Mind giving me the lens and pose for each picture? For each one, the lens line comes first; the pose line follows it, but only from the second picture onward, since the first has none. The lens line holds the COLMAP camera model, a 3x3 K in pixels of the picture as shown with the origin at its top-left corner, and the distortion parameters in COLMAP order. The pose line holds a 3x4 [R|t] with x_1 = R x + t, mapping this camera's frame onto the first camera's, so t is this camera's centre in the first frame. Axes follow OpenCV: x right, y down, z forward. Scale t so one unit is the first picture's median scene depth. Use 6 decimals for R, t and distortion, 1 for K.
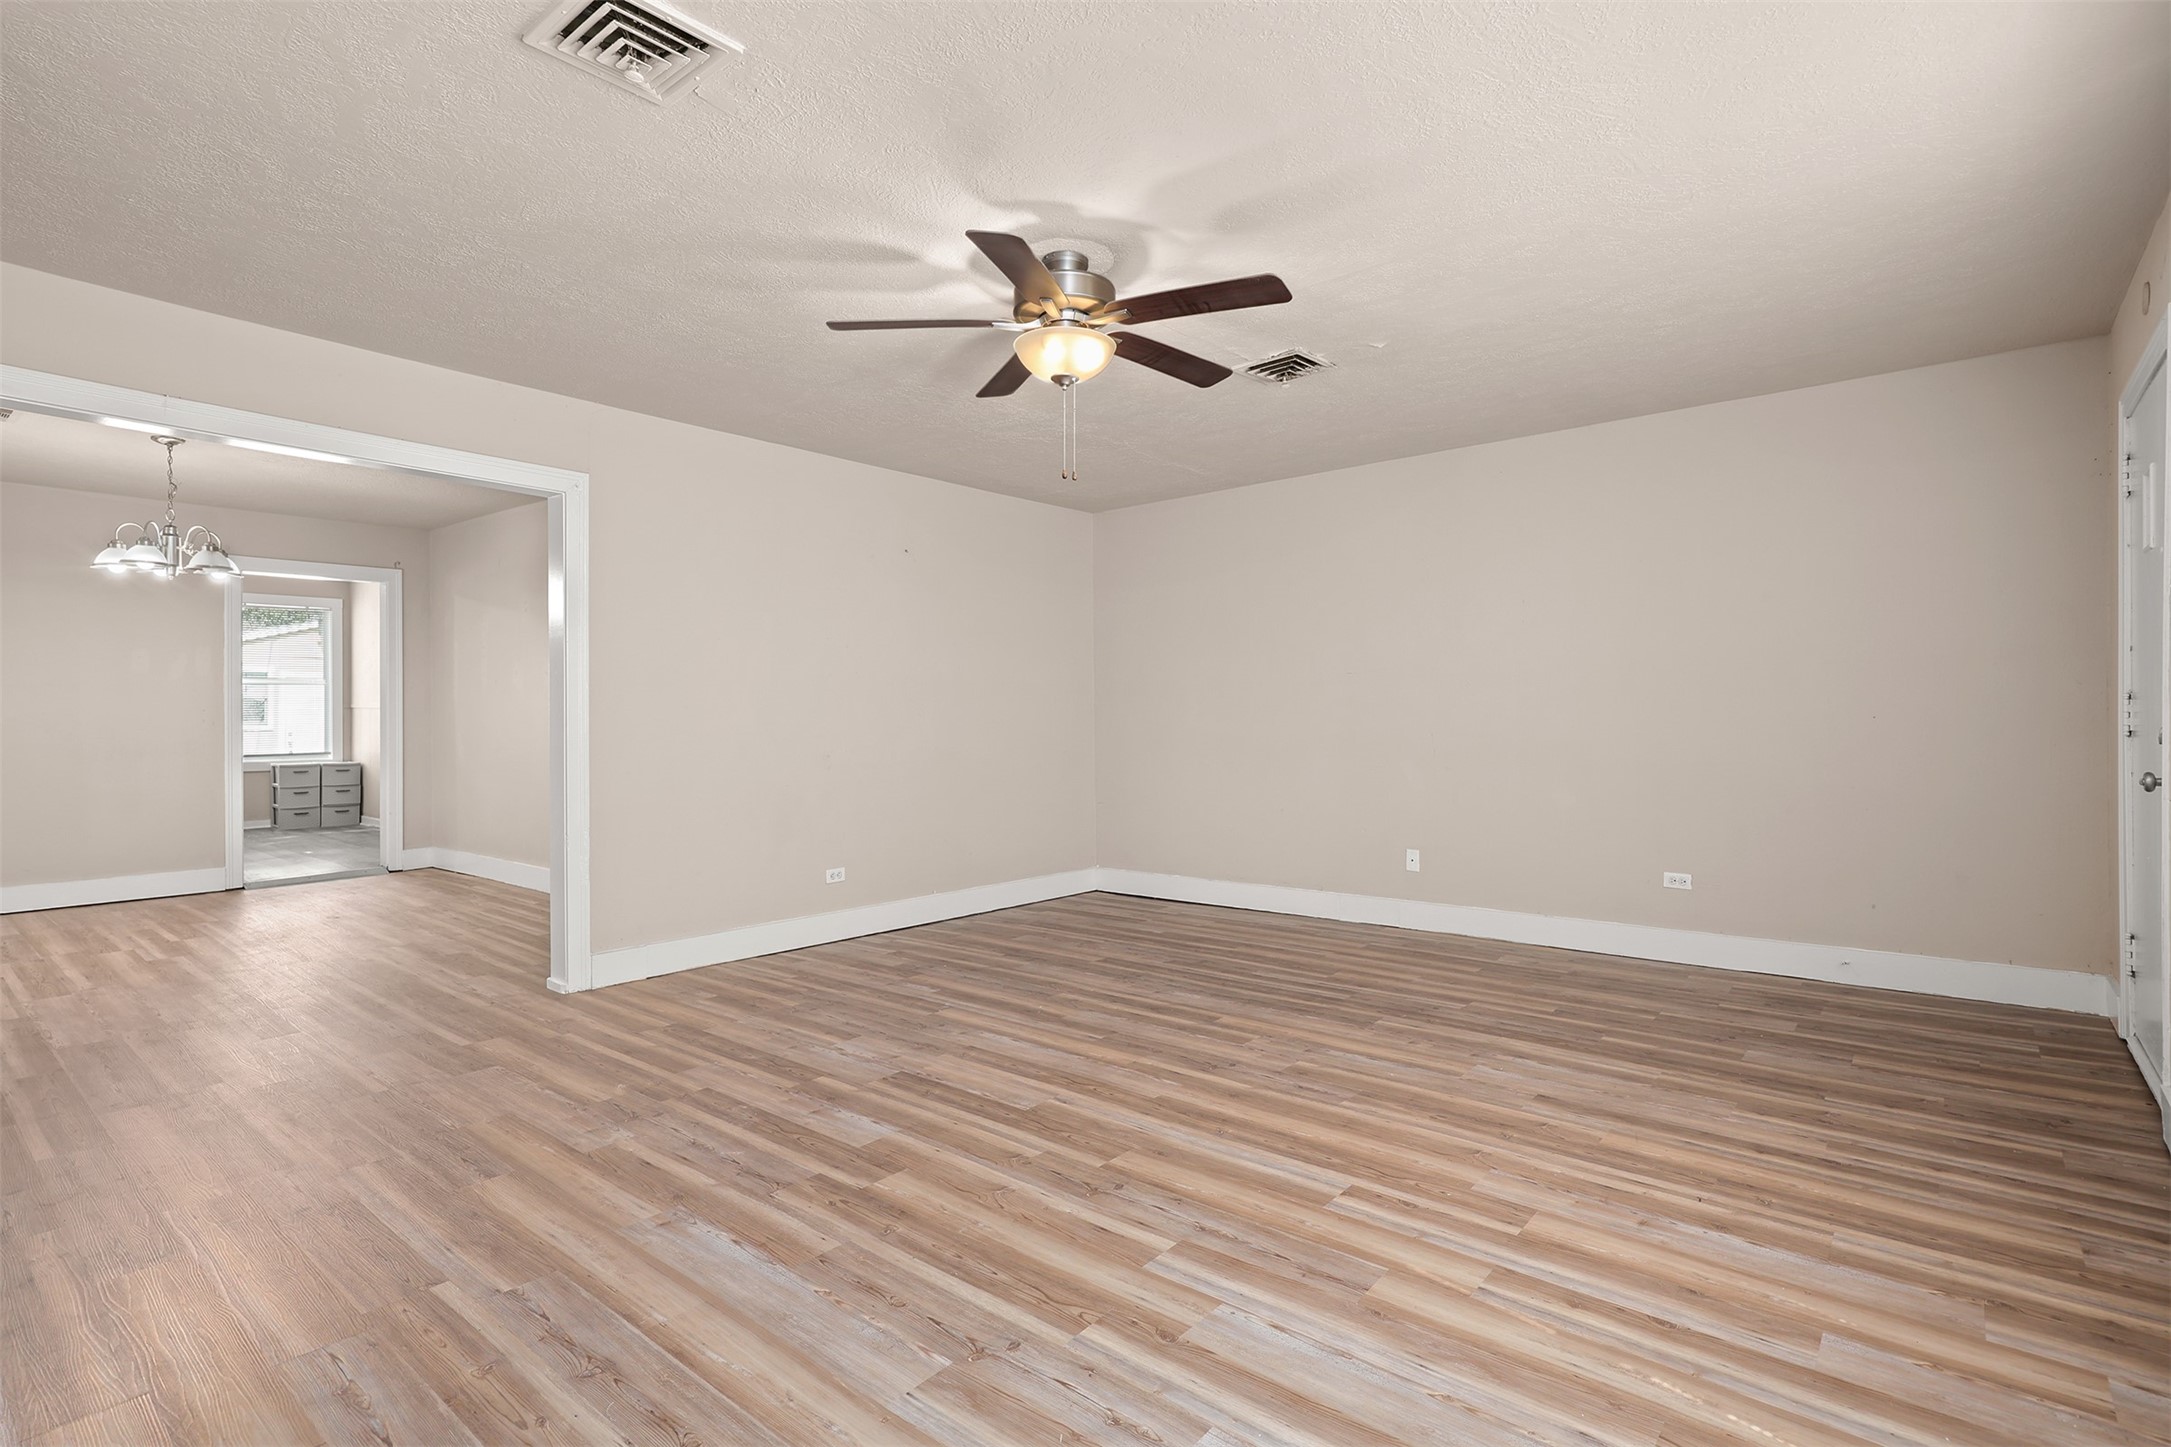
lens RADIAL K [[1049.1, 0, 1075.4], [0, 1049.1, 716.9], [0, 0, 1]] dist [0.003118, -0.000557]
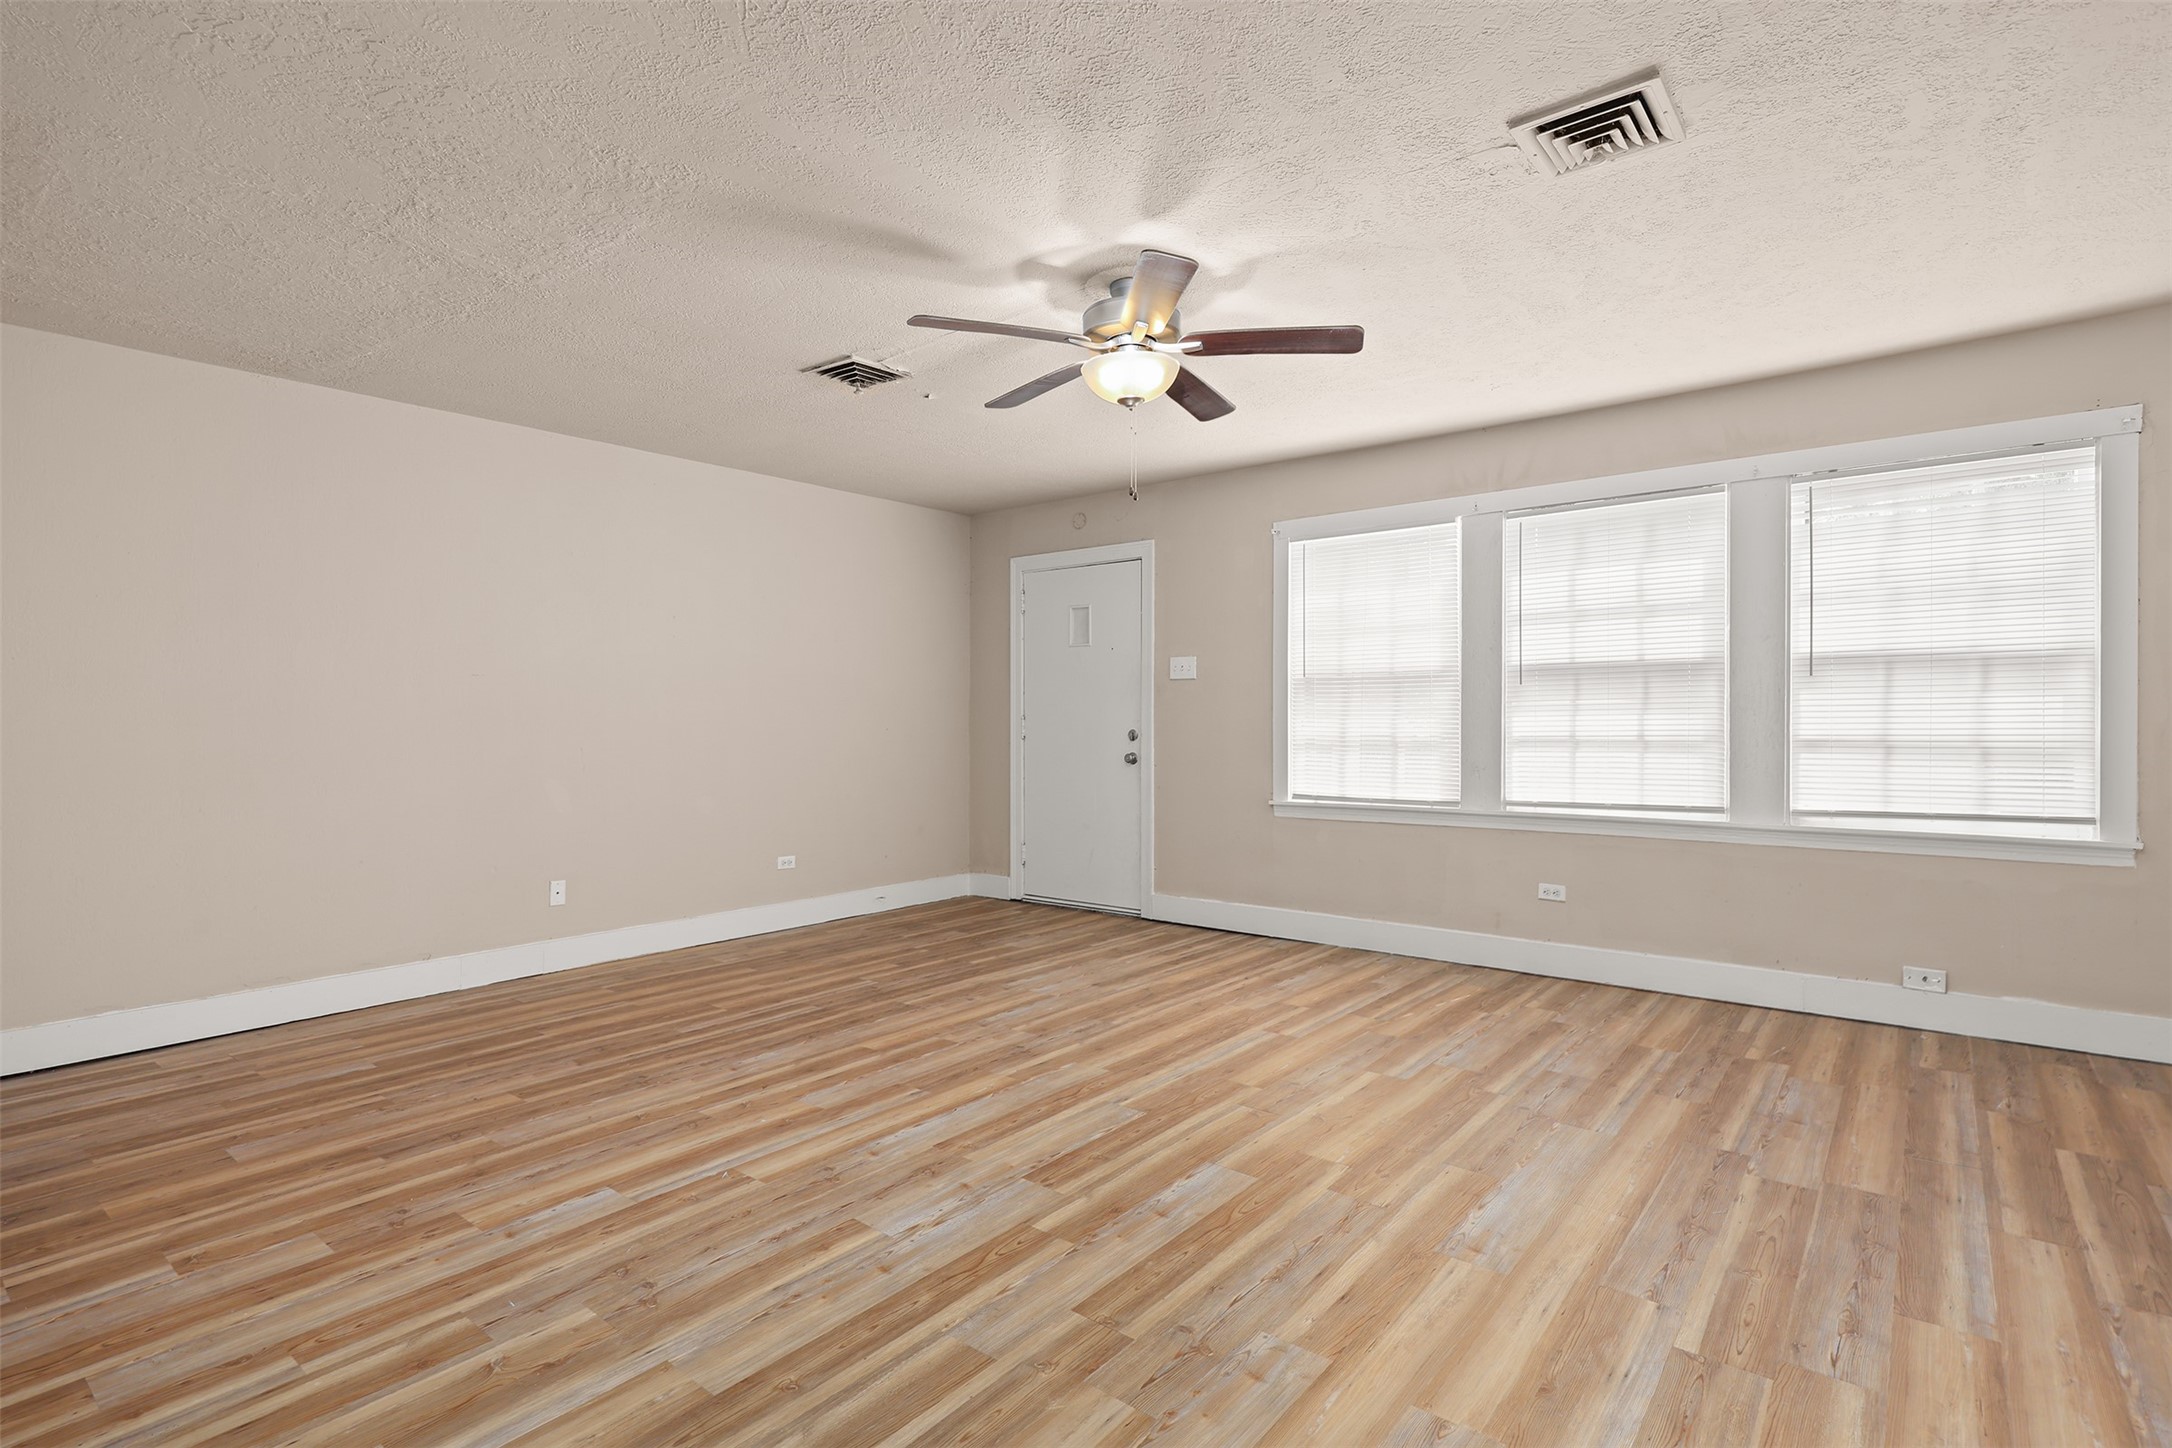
lens RADIAL K [[1049.5, 0, 1072.6], [0, 1049.5, 727.1], [0, 0, 1]] dist [0.003118, -0.000557]
pose [[-0.014508, 0.003265, 0.999889, -0.972263], [0.005823, 0.999978, -0.003181, 0.004904], [-0.999878, 0.005776, -0.014526, 0.995171]]
